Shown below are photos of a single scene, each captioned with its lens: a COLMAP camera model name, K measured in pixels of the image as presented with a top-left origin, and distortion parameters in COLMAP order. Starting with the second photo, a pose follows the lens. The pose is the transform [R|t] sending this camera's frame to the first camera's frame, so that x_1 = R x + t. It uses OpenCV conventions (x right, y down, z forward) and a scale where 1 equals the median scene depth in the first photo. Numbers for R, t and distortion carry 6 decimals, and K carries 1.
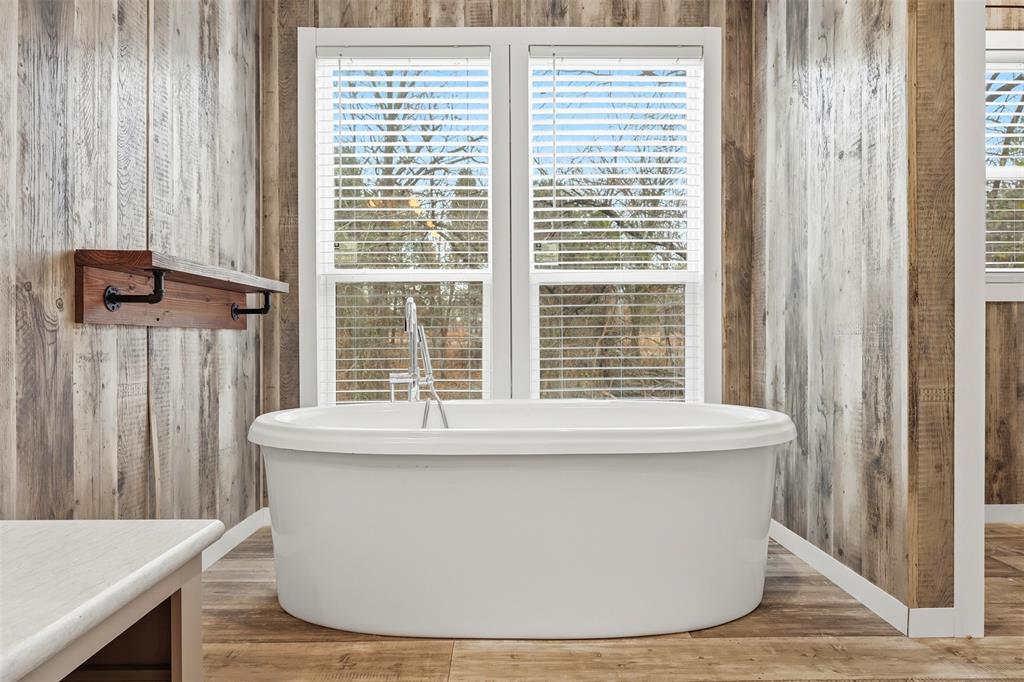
lens RADIAL K [[615.6, 0, 509.5], [0, 615.6, 344.0], [0, 0, 1]] dist [0.008061, 0.000244]
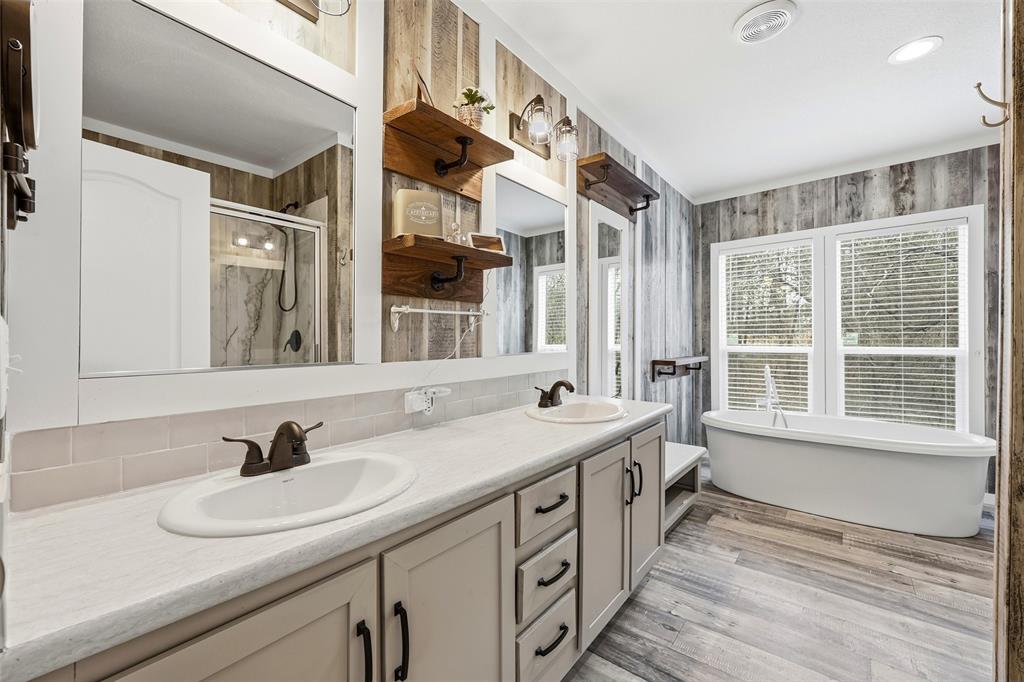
lens RADIAL K [[417.7, 0, 510.4], [0, 417.7, 339.9], [0, 0, 1]] dist [-0.002282, 0.000095]
pose [[0.767260, -0.000312, -0.641336, 0.086360], [-0.004324, 0.999975, -0.005658, -0.138196], [0.641322, 0.007114, 0.767239, -0.685541]]
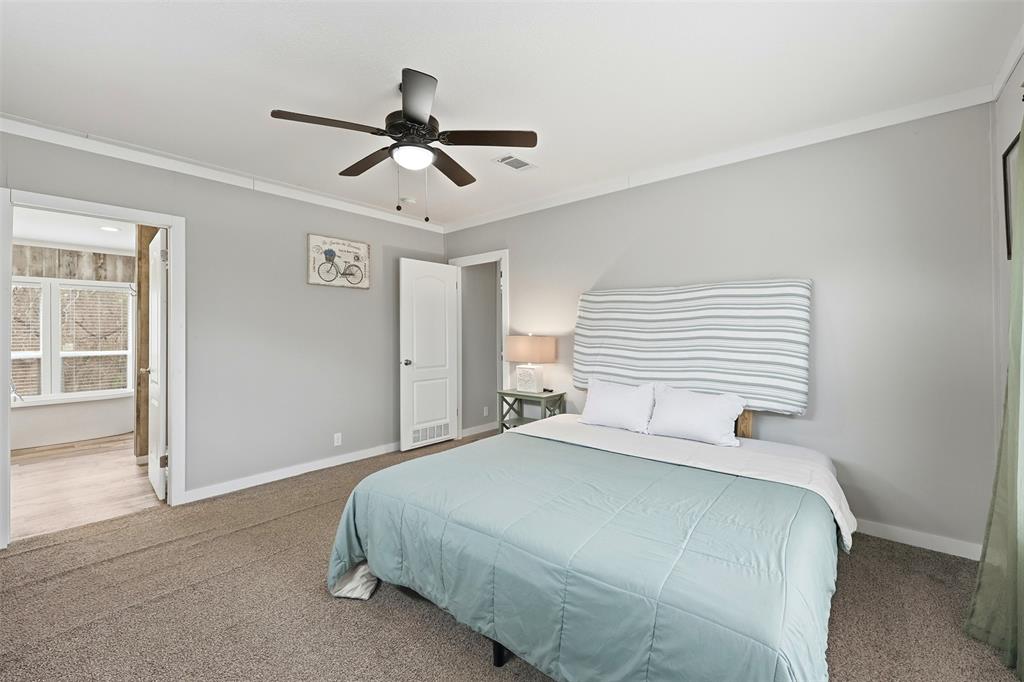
lens RADIAL K [[417.7, 0, 511.7], [0, 417.7, 339.5], [0, 0, 1]] dist [-0.002282, 0.000095]
pose [[0.688729, 0.005847, 0.724996, 0.085015], [0.004096, 0.999920, -0.011956, -0.154555], [-0.725008, 0.011204, 0.688650, -2.281346]]
